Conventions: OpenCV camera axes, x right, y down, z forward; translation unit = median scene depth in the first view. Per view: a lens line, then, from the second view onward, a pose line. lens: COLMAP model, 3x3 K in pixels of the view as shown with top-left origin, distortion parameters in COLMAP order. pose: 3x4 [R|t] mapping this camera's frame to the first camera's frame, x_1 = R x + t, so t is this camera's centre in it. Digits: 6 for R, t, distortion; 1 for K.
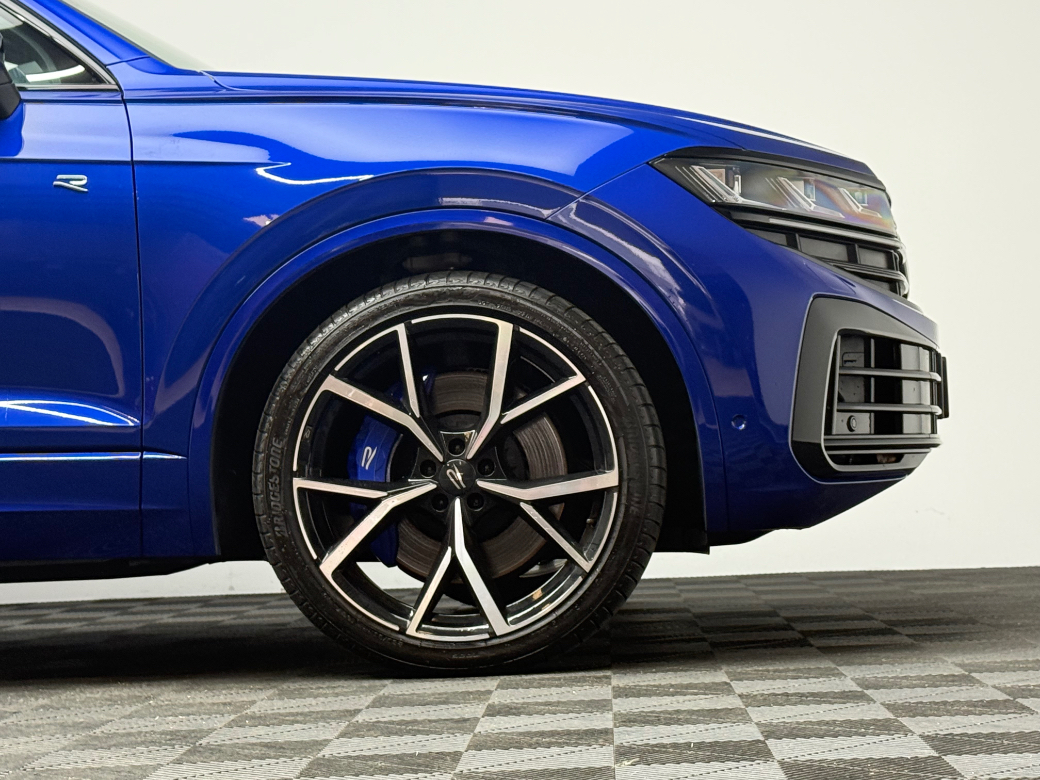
lens RADIAL K [[1994.9, 0, 522.2], [0, 1994.9, 388.6], [0, 0, 1]] dist [0.067927, 0.000000]
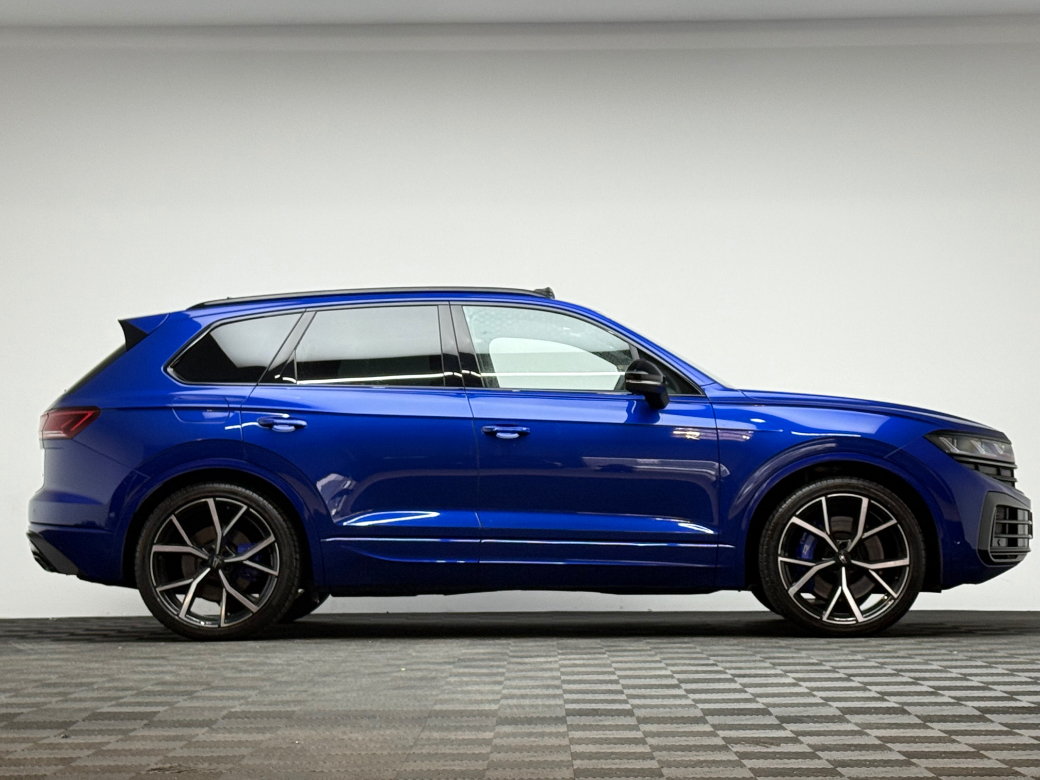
lens RADIAL K [[2344.0, 0, 518.6], [0, 2344.0, 391.9], [0, 0, 1]] dist [0.231361, 0.000000]
pose [[0.997931, 0.034620, 0.054177, -0.606328], [-0.033791, 0.999299, -0.016135, -0.103374], [-0.054697, 0.014271, 0.998401, -1.935797]]
